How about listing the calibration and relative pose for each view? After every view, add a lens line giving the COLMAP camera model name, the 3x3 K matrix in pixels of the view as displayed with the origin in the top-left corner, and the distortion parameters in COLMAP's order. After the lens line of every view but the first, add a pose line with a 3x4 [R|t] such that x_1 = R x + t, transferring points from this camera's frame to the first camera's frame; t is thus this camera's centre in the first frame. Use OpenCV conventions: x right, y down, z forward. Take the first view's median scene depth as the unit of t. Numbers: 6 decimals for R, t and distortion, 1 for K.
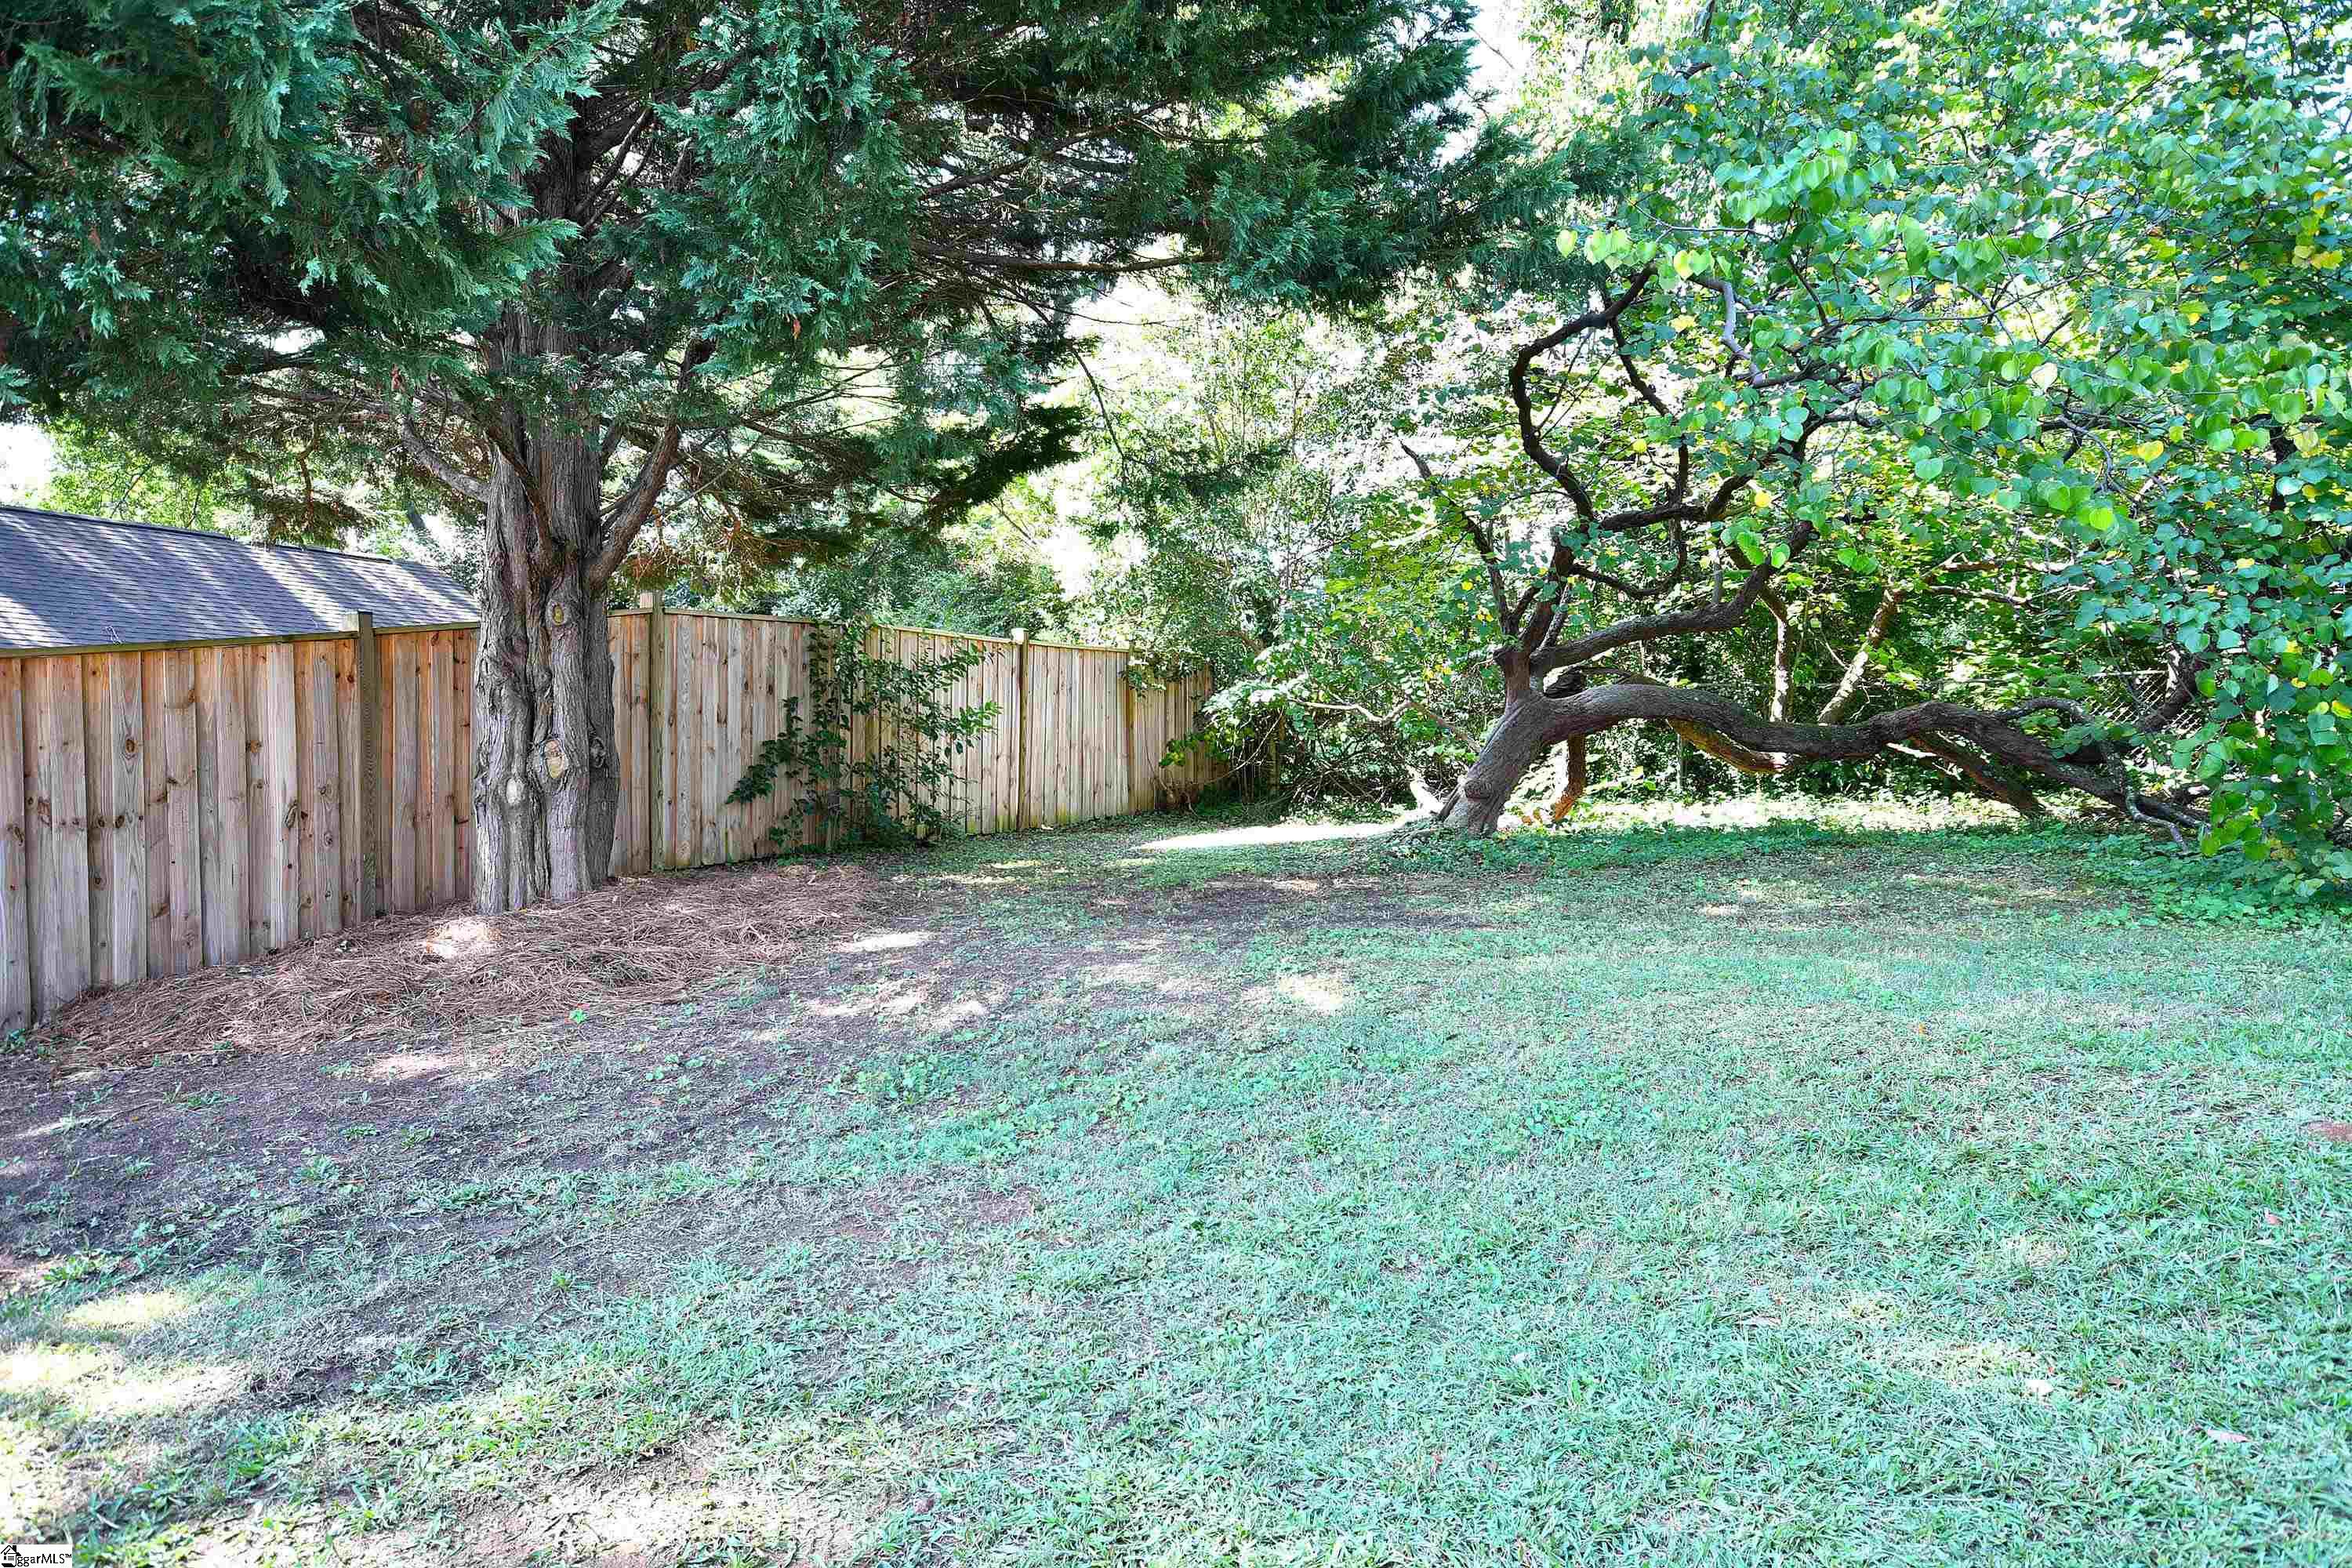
lens RADIAL K [[1217.0, 0, 1176.0], [0, 1217.0, 784.0], [0, 0, 1]] dist [-0.002750, 0.000111]
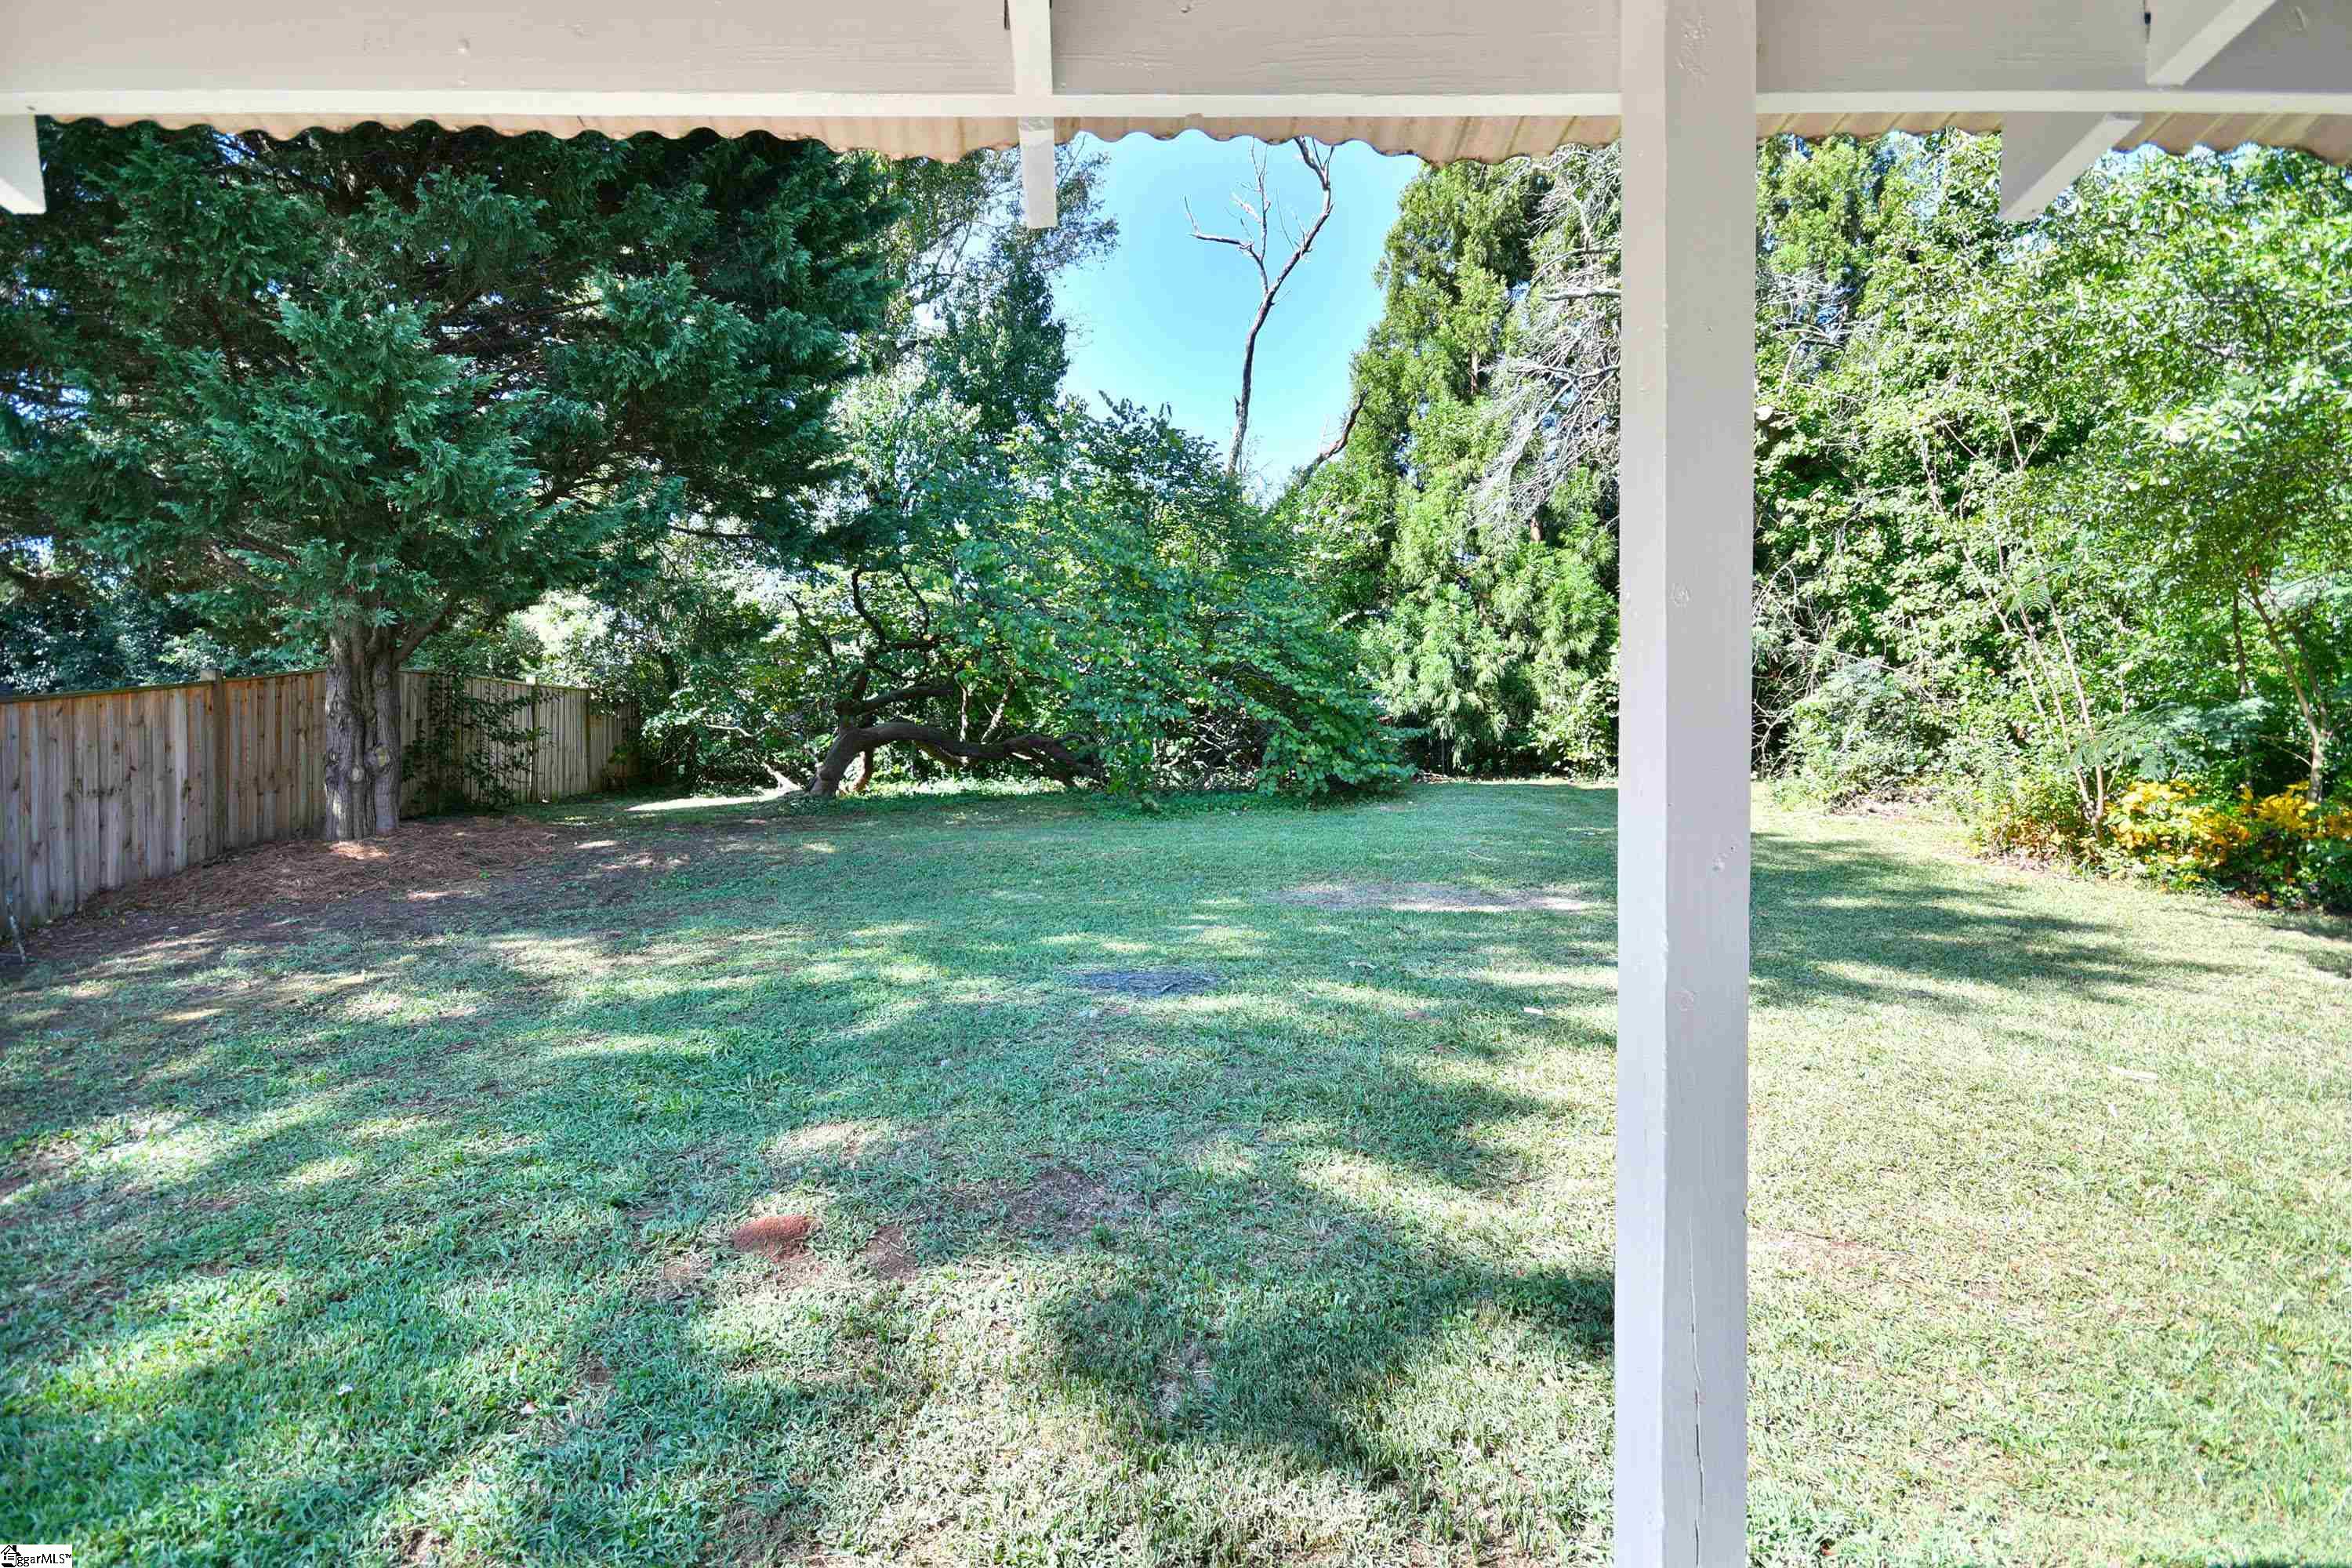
lens RADIAL K [[1196.8, 0, 1176.0], [0, 1196.8, 784.0], [0, 0, 1]] dist [0.002969, 0.000266]
pose [[0.787175, -0.008368, 0.616673, -0.450328], [0.009256, 0.999956, 0.001754, 0.019078], [-0.616661, 0.004327, 0.787217, -0.775485]]
